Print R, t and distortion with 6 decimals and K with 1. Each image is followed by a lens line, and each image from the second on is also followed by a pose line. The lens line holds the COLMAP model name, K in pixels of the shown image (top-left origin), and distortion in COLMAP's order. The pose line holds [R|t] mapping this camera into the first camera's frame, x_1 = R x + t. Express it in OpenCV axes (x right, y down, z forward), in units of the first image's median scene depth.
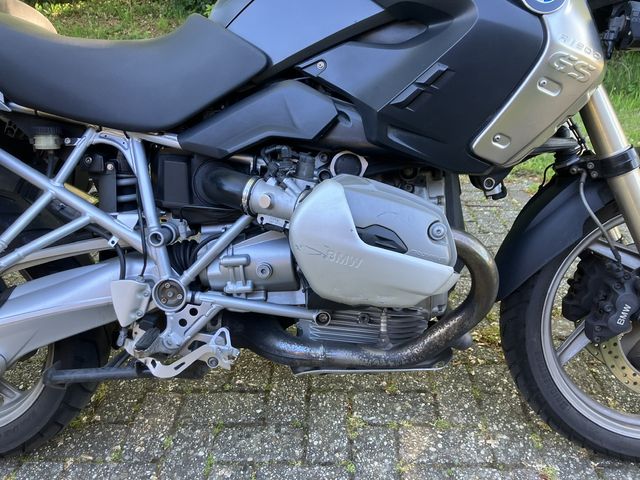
lens RADIAL K [[523.6, 0, 327.7], [0, 523.6, 239.4], [0, 0, 1]] dist [0.012310, -0.003927]
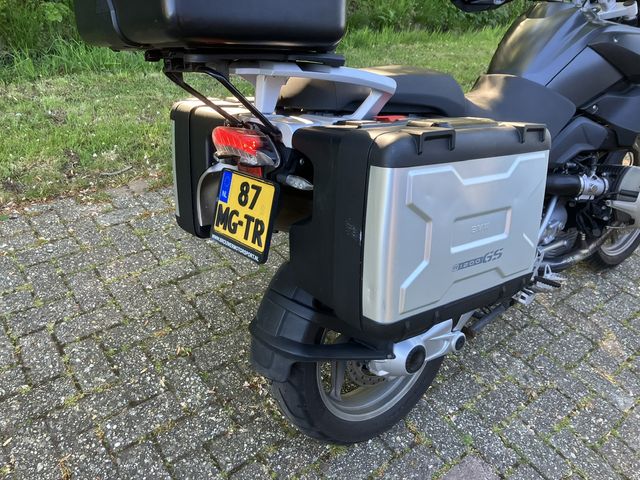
lens RADIAL K [[523.6, 0, 327.7], [0, 523.6, 239.4], [0, 0, 1]] dist [0.012310, -0.003927]
pose [[0.753458, -0.287671, 0.591225, -1.730207], [0.175647, 0.954592, 0.240628, -0.447793], [-0.633601, -0.077456, 0.769773, 0.136189]]
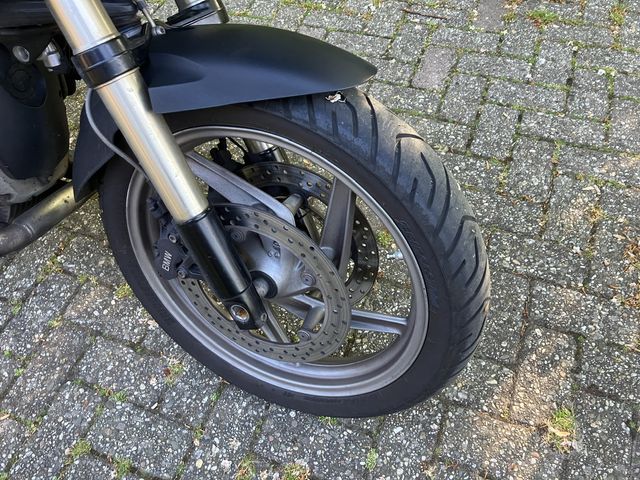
lens RADIAL K [[514.2, 0, 319.8], [0, 514.2, 249.3], [0, 0, 1]] dist [0.009223, 0.004308]
pose [[0.940322, 0.243345, -0.237859, 0.992010], [-0.101732, 0.868066, 0.485914, -0.271796], [0.324722, -0.432718, 0.841018, 0.465255]]
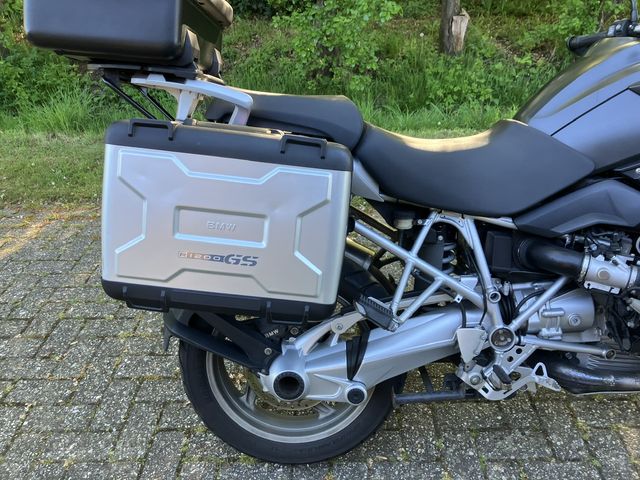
lens RADIAL K [[523.6, 0, 327.7], [0, 523.6, 239.4], [0, 0, 1]] dist [0.012310, -0.003927]
pose [[0.999720, -0.012057, 0.020380, -0.756313], [0.011385, 0.999398, 0.032779, -0.190282], [-0.020763, -0.032538, 0.999255, -0.299199]]
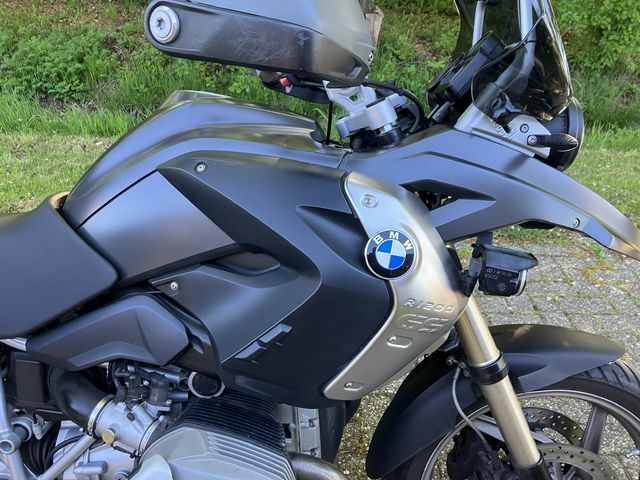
lens RADIAL K [[524.8, 0, 320.0], [0, 524.8, 240.0], [0, 0, 1]] dist [0.007047, -0.002221]
pose [[0.998641, 0.017556, 0.049080, 0.182378], [-0.020282, 0.998247, 0.055611, -0.427808], [-0.048018, -0.056530, 0.997246, 0.044287]]
